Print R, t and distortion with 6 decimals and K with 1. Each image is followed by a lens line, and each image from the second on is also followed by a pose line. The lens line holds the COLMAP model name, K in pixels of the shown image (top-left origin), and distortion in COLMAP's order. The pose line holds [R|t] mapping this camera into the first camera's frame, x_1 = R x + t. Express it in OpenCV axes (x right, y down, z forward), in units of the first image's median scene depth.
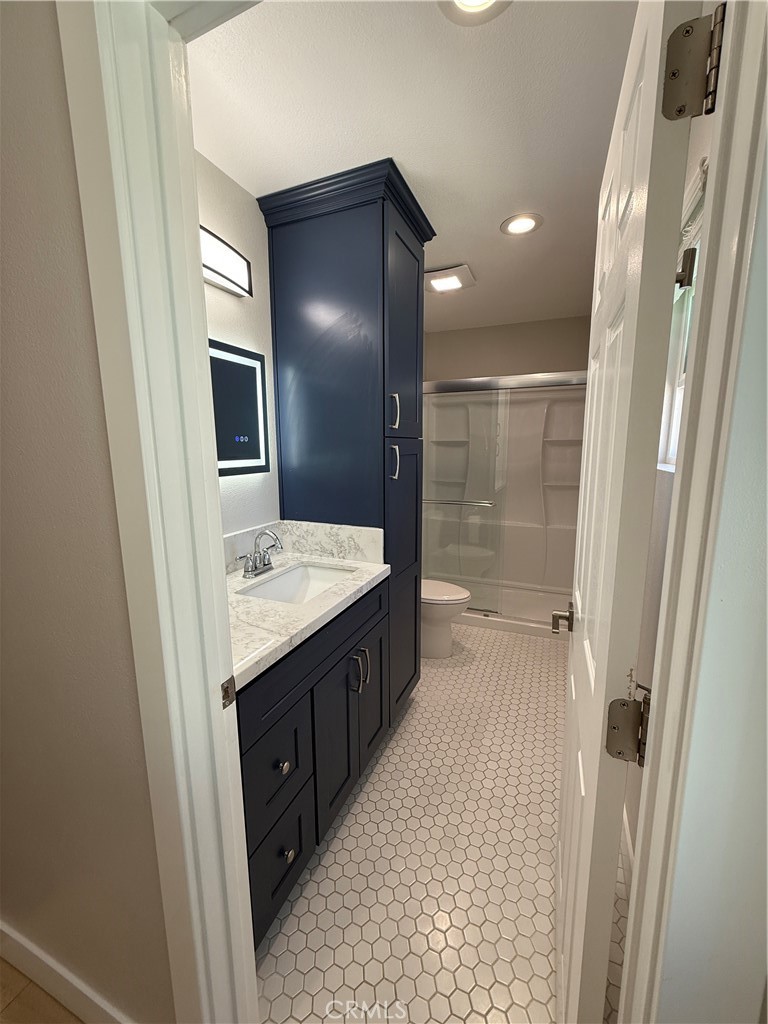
lens RADIAL K [[411.9, 0, 385.2], [0, 411.9, 511.4], [0, 0, 1]] dist [0.002315, -0.000243]
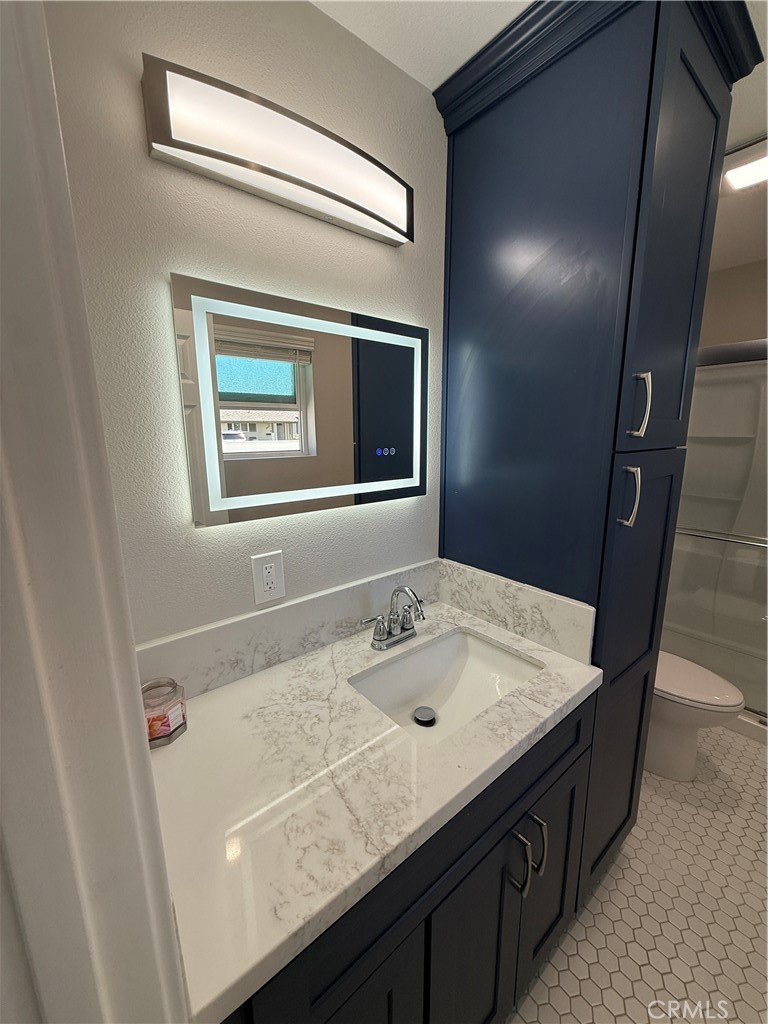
lens RADIAL K [[411.9, 0, 383.3], [0, 411.9, 512.9], [0, 0, 1]] dist [0.002315, -0.000243]
pose [[0.886389, 0.087680, -0.454561, -0.017508], [-0.070065, 0.995998, 0.055492, -0.102377], [0.457608, -0.017339, 0.888985, 0.338413]]
